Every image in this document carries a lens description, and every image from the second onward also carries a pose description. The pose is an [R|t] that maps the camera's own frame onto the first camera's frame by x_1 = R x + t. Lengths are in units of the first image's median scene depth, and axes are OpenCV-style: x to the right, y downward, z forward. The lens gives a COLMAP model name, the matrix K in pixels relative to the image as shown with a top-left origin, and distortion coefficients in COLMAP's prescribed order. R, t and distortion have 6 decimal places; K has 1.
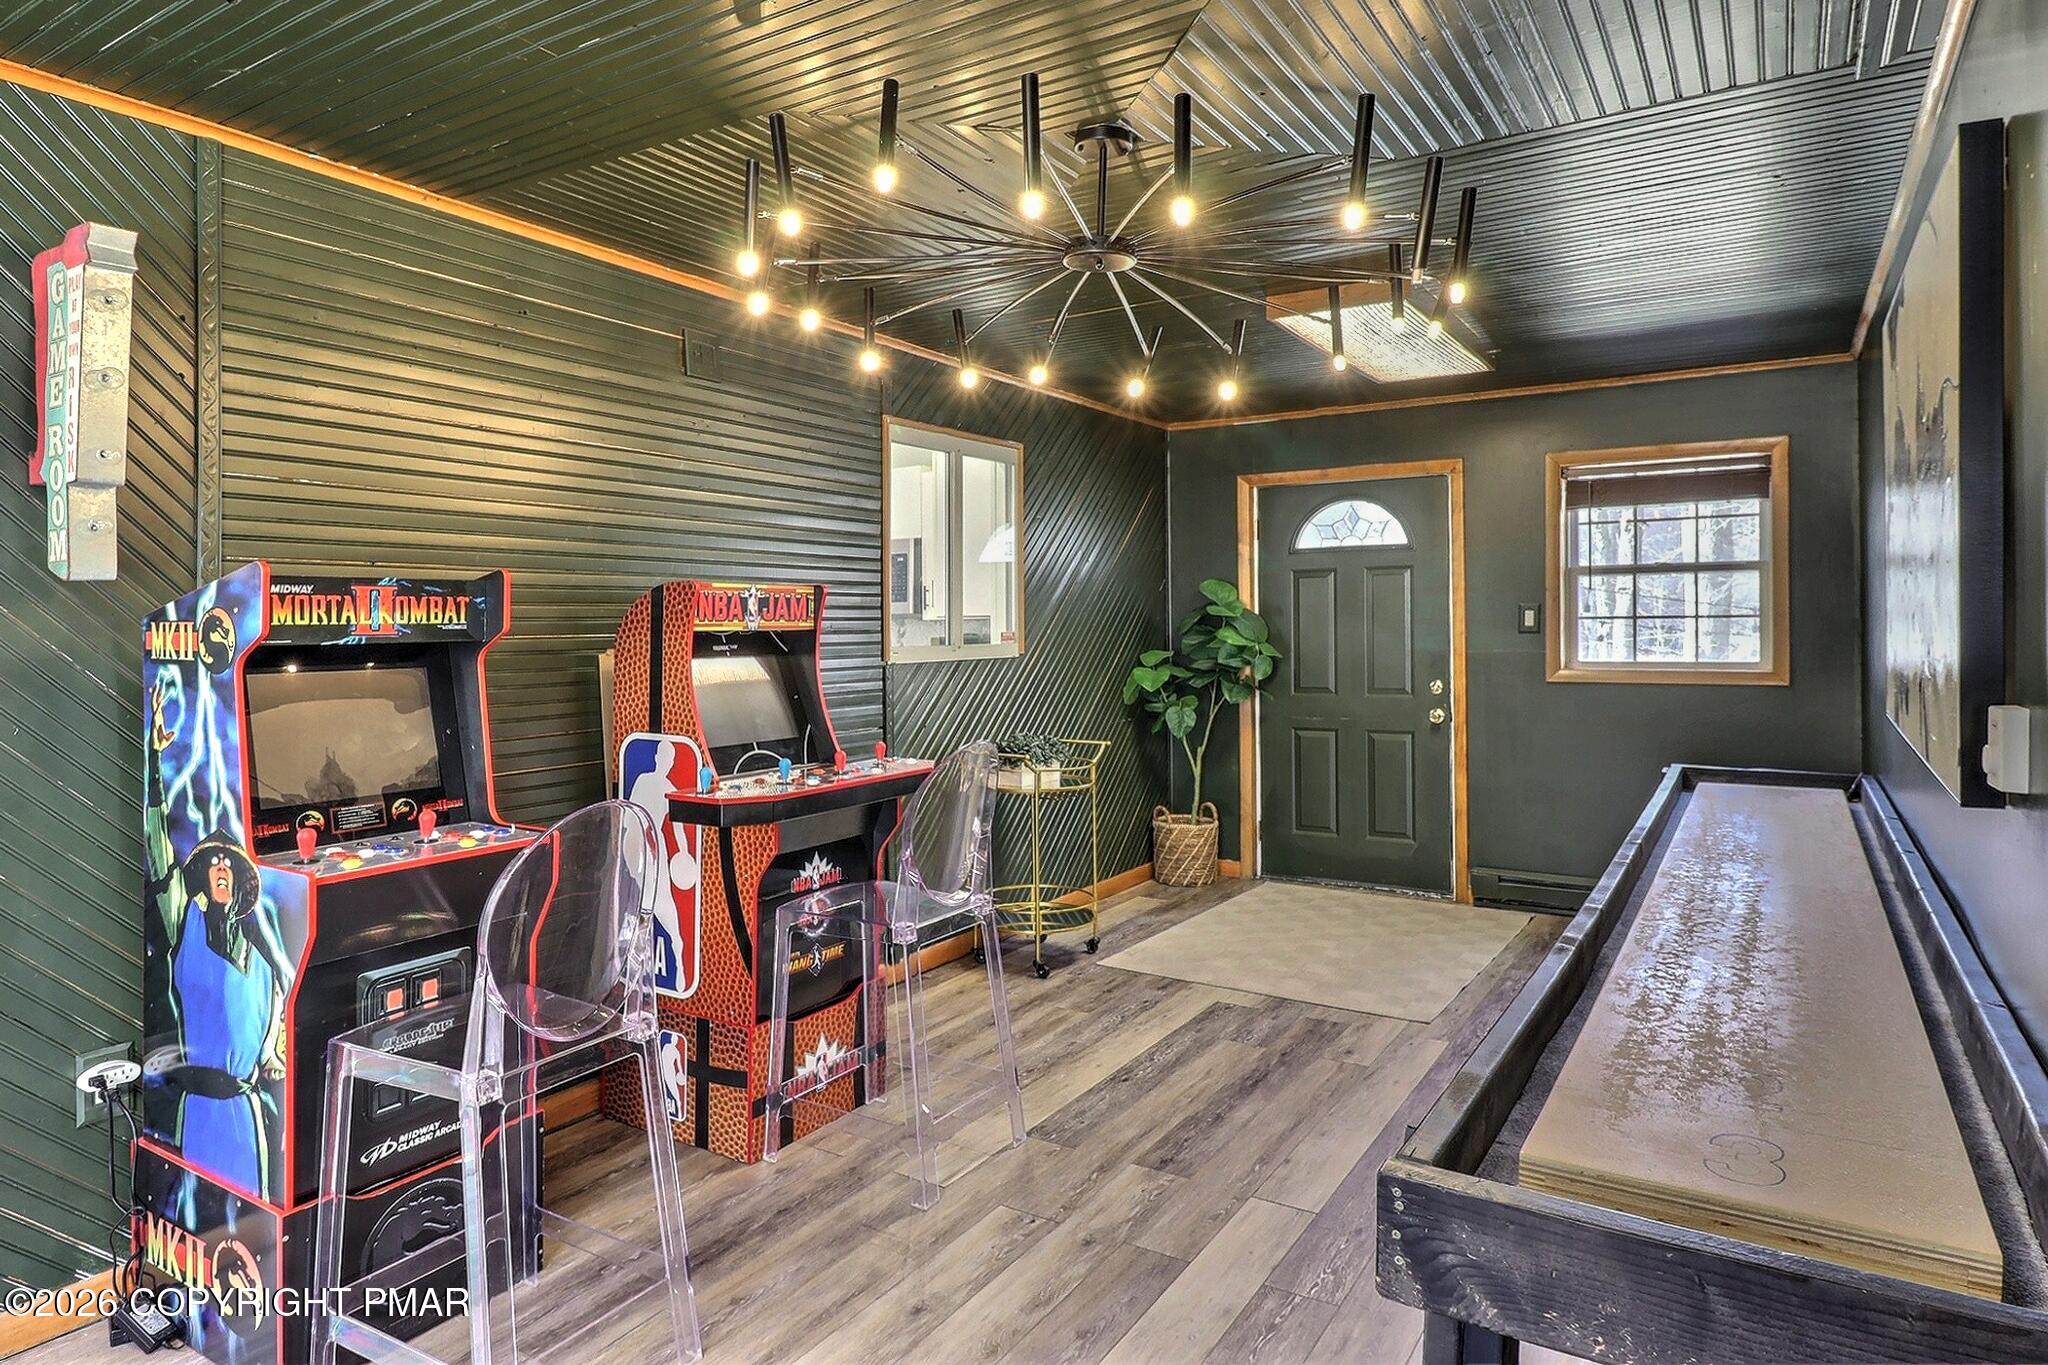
lens RADIAL K [[1180.7, 0, 1028.0], [0, 1180.7, 666.8], [0, 0, 1]] dist [0.010080, -0.009433]
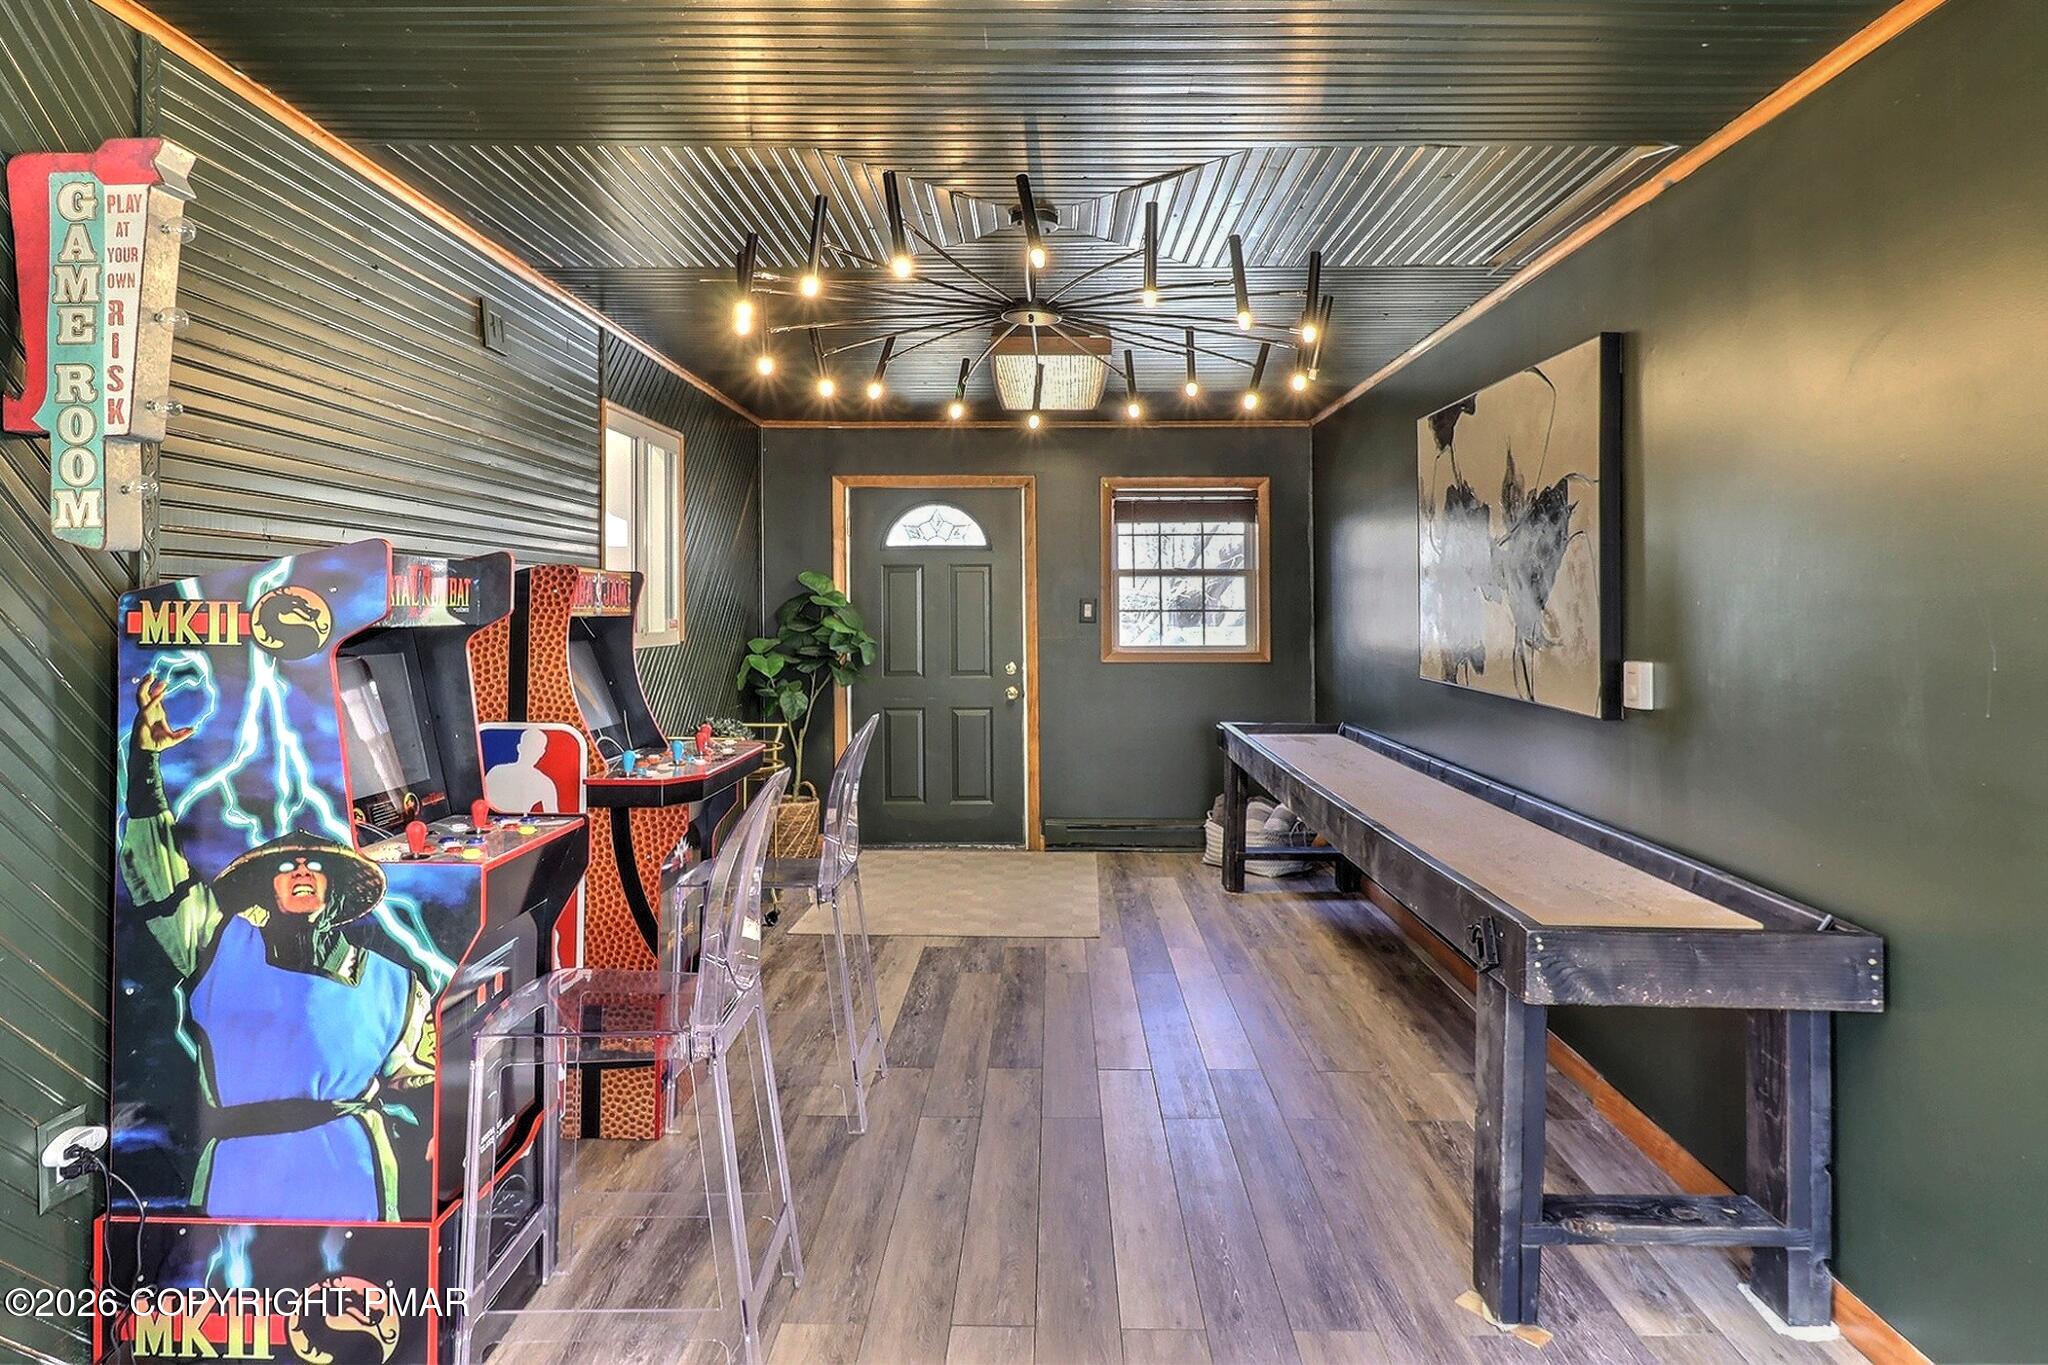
lens RADIAL K [[1180.7, 0, 1045.1], [0, 1180.7, 647.3], [0, 0, 1]] dist [0.010080, -0.009433]
pose [[0.859446, -0.006598, 0.511184, -0.313426], [0.010773, 0.999928, -0.005207, 0.003617], [-0.511113, 0.009982, 0.859456, -0.033899]]
